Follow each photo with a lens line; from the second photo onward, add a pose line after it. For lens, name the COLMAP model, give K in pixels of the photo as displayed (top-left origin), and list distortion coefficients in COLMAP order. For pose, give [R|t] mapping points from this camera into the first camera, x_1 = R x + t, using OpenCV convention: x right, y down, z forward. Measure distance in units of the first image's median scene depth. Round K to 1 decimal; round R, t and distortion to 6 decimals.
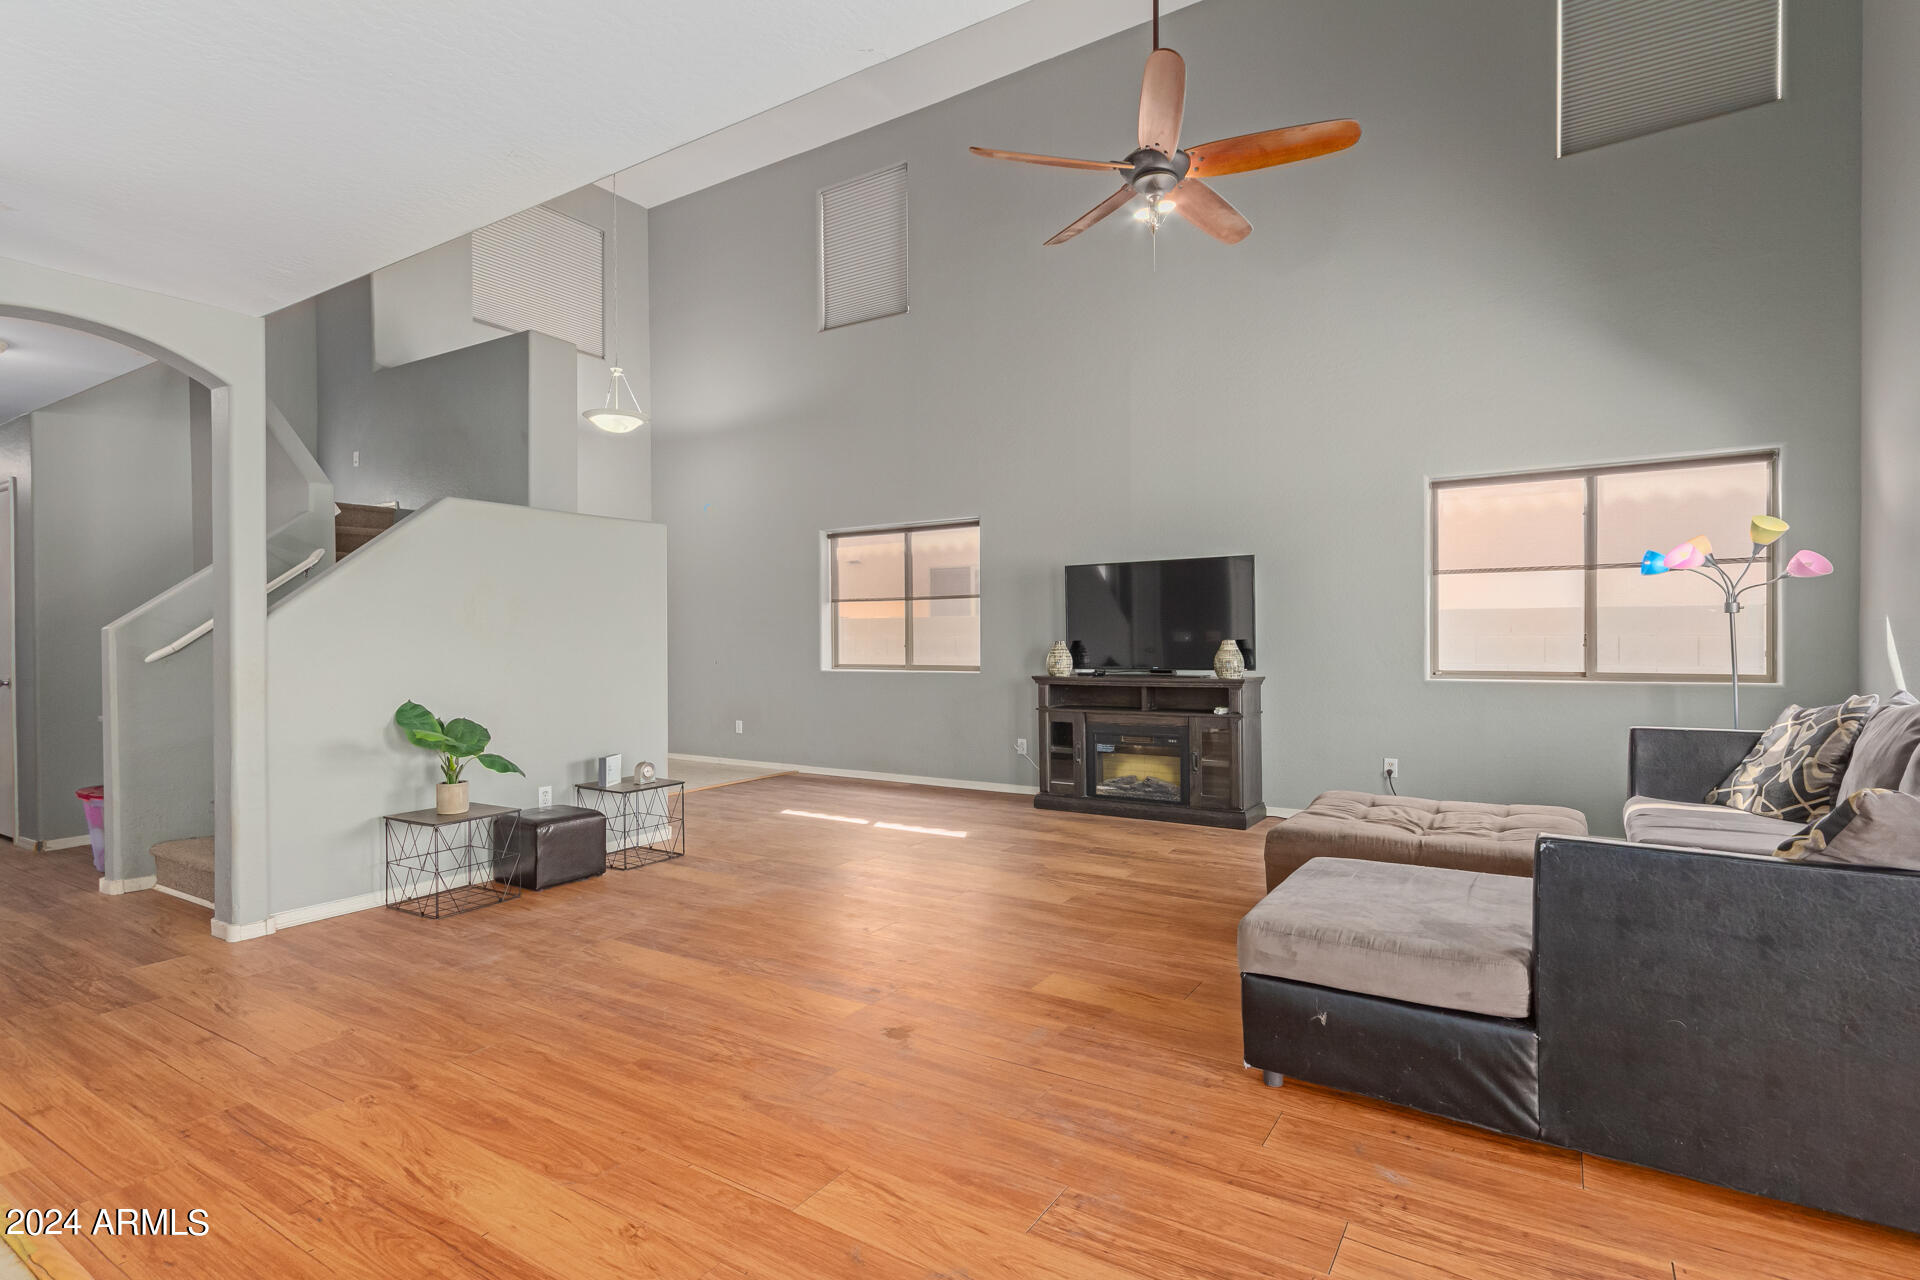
lens RADIAL K [[899.2, 0, 1002.1], [0, 899.2, 638.8], [0, 0, 1]] dist [0.006107, 0.002670]
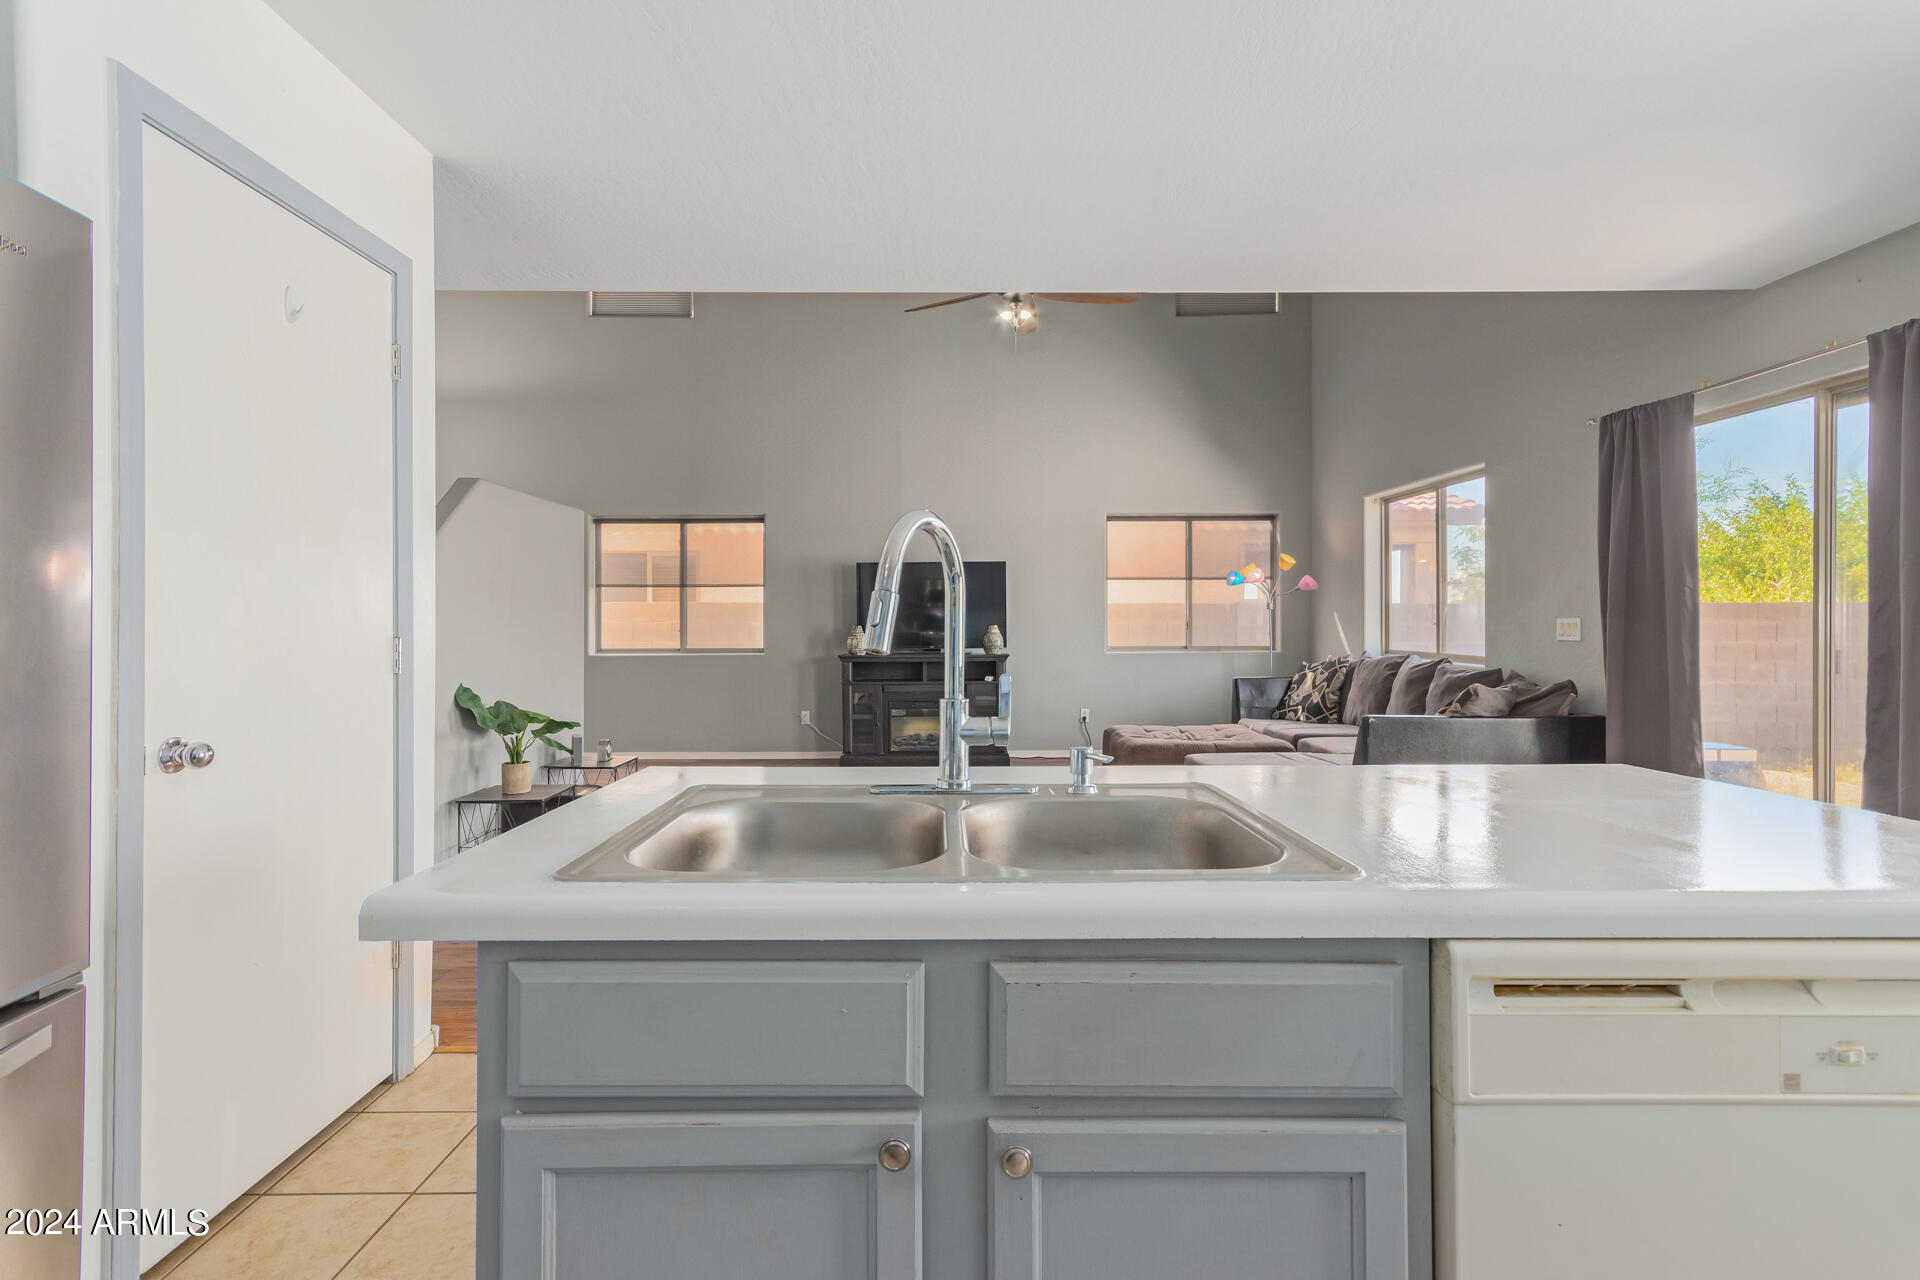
lens RADIAL K [[899.2, 0, 951.6], [0, 899.2, 620.7], [0, 0, 1]] dist [0.006107, 0.002670]
pose [[0.856741, 0.003526, 0.515736, -0.513937], [-0.004966, 0.999987, 0.001413, -0.008058], [-0.515724, -0.003772, 0.856747, -0.116432]]
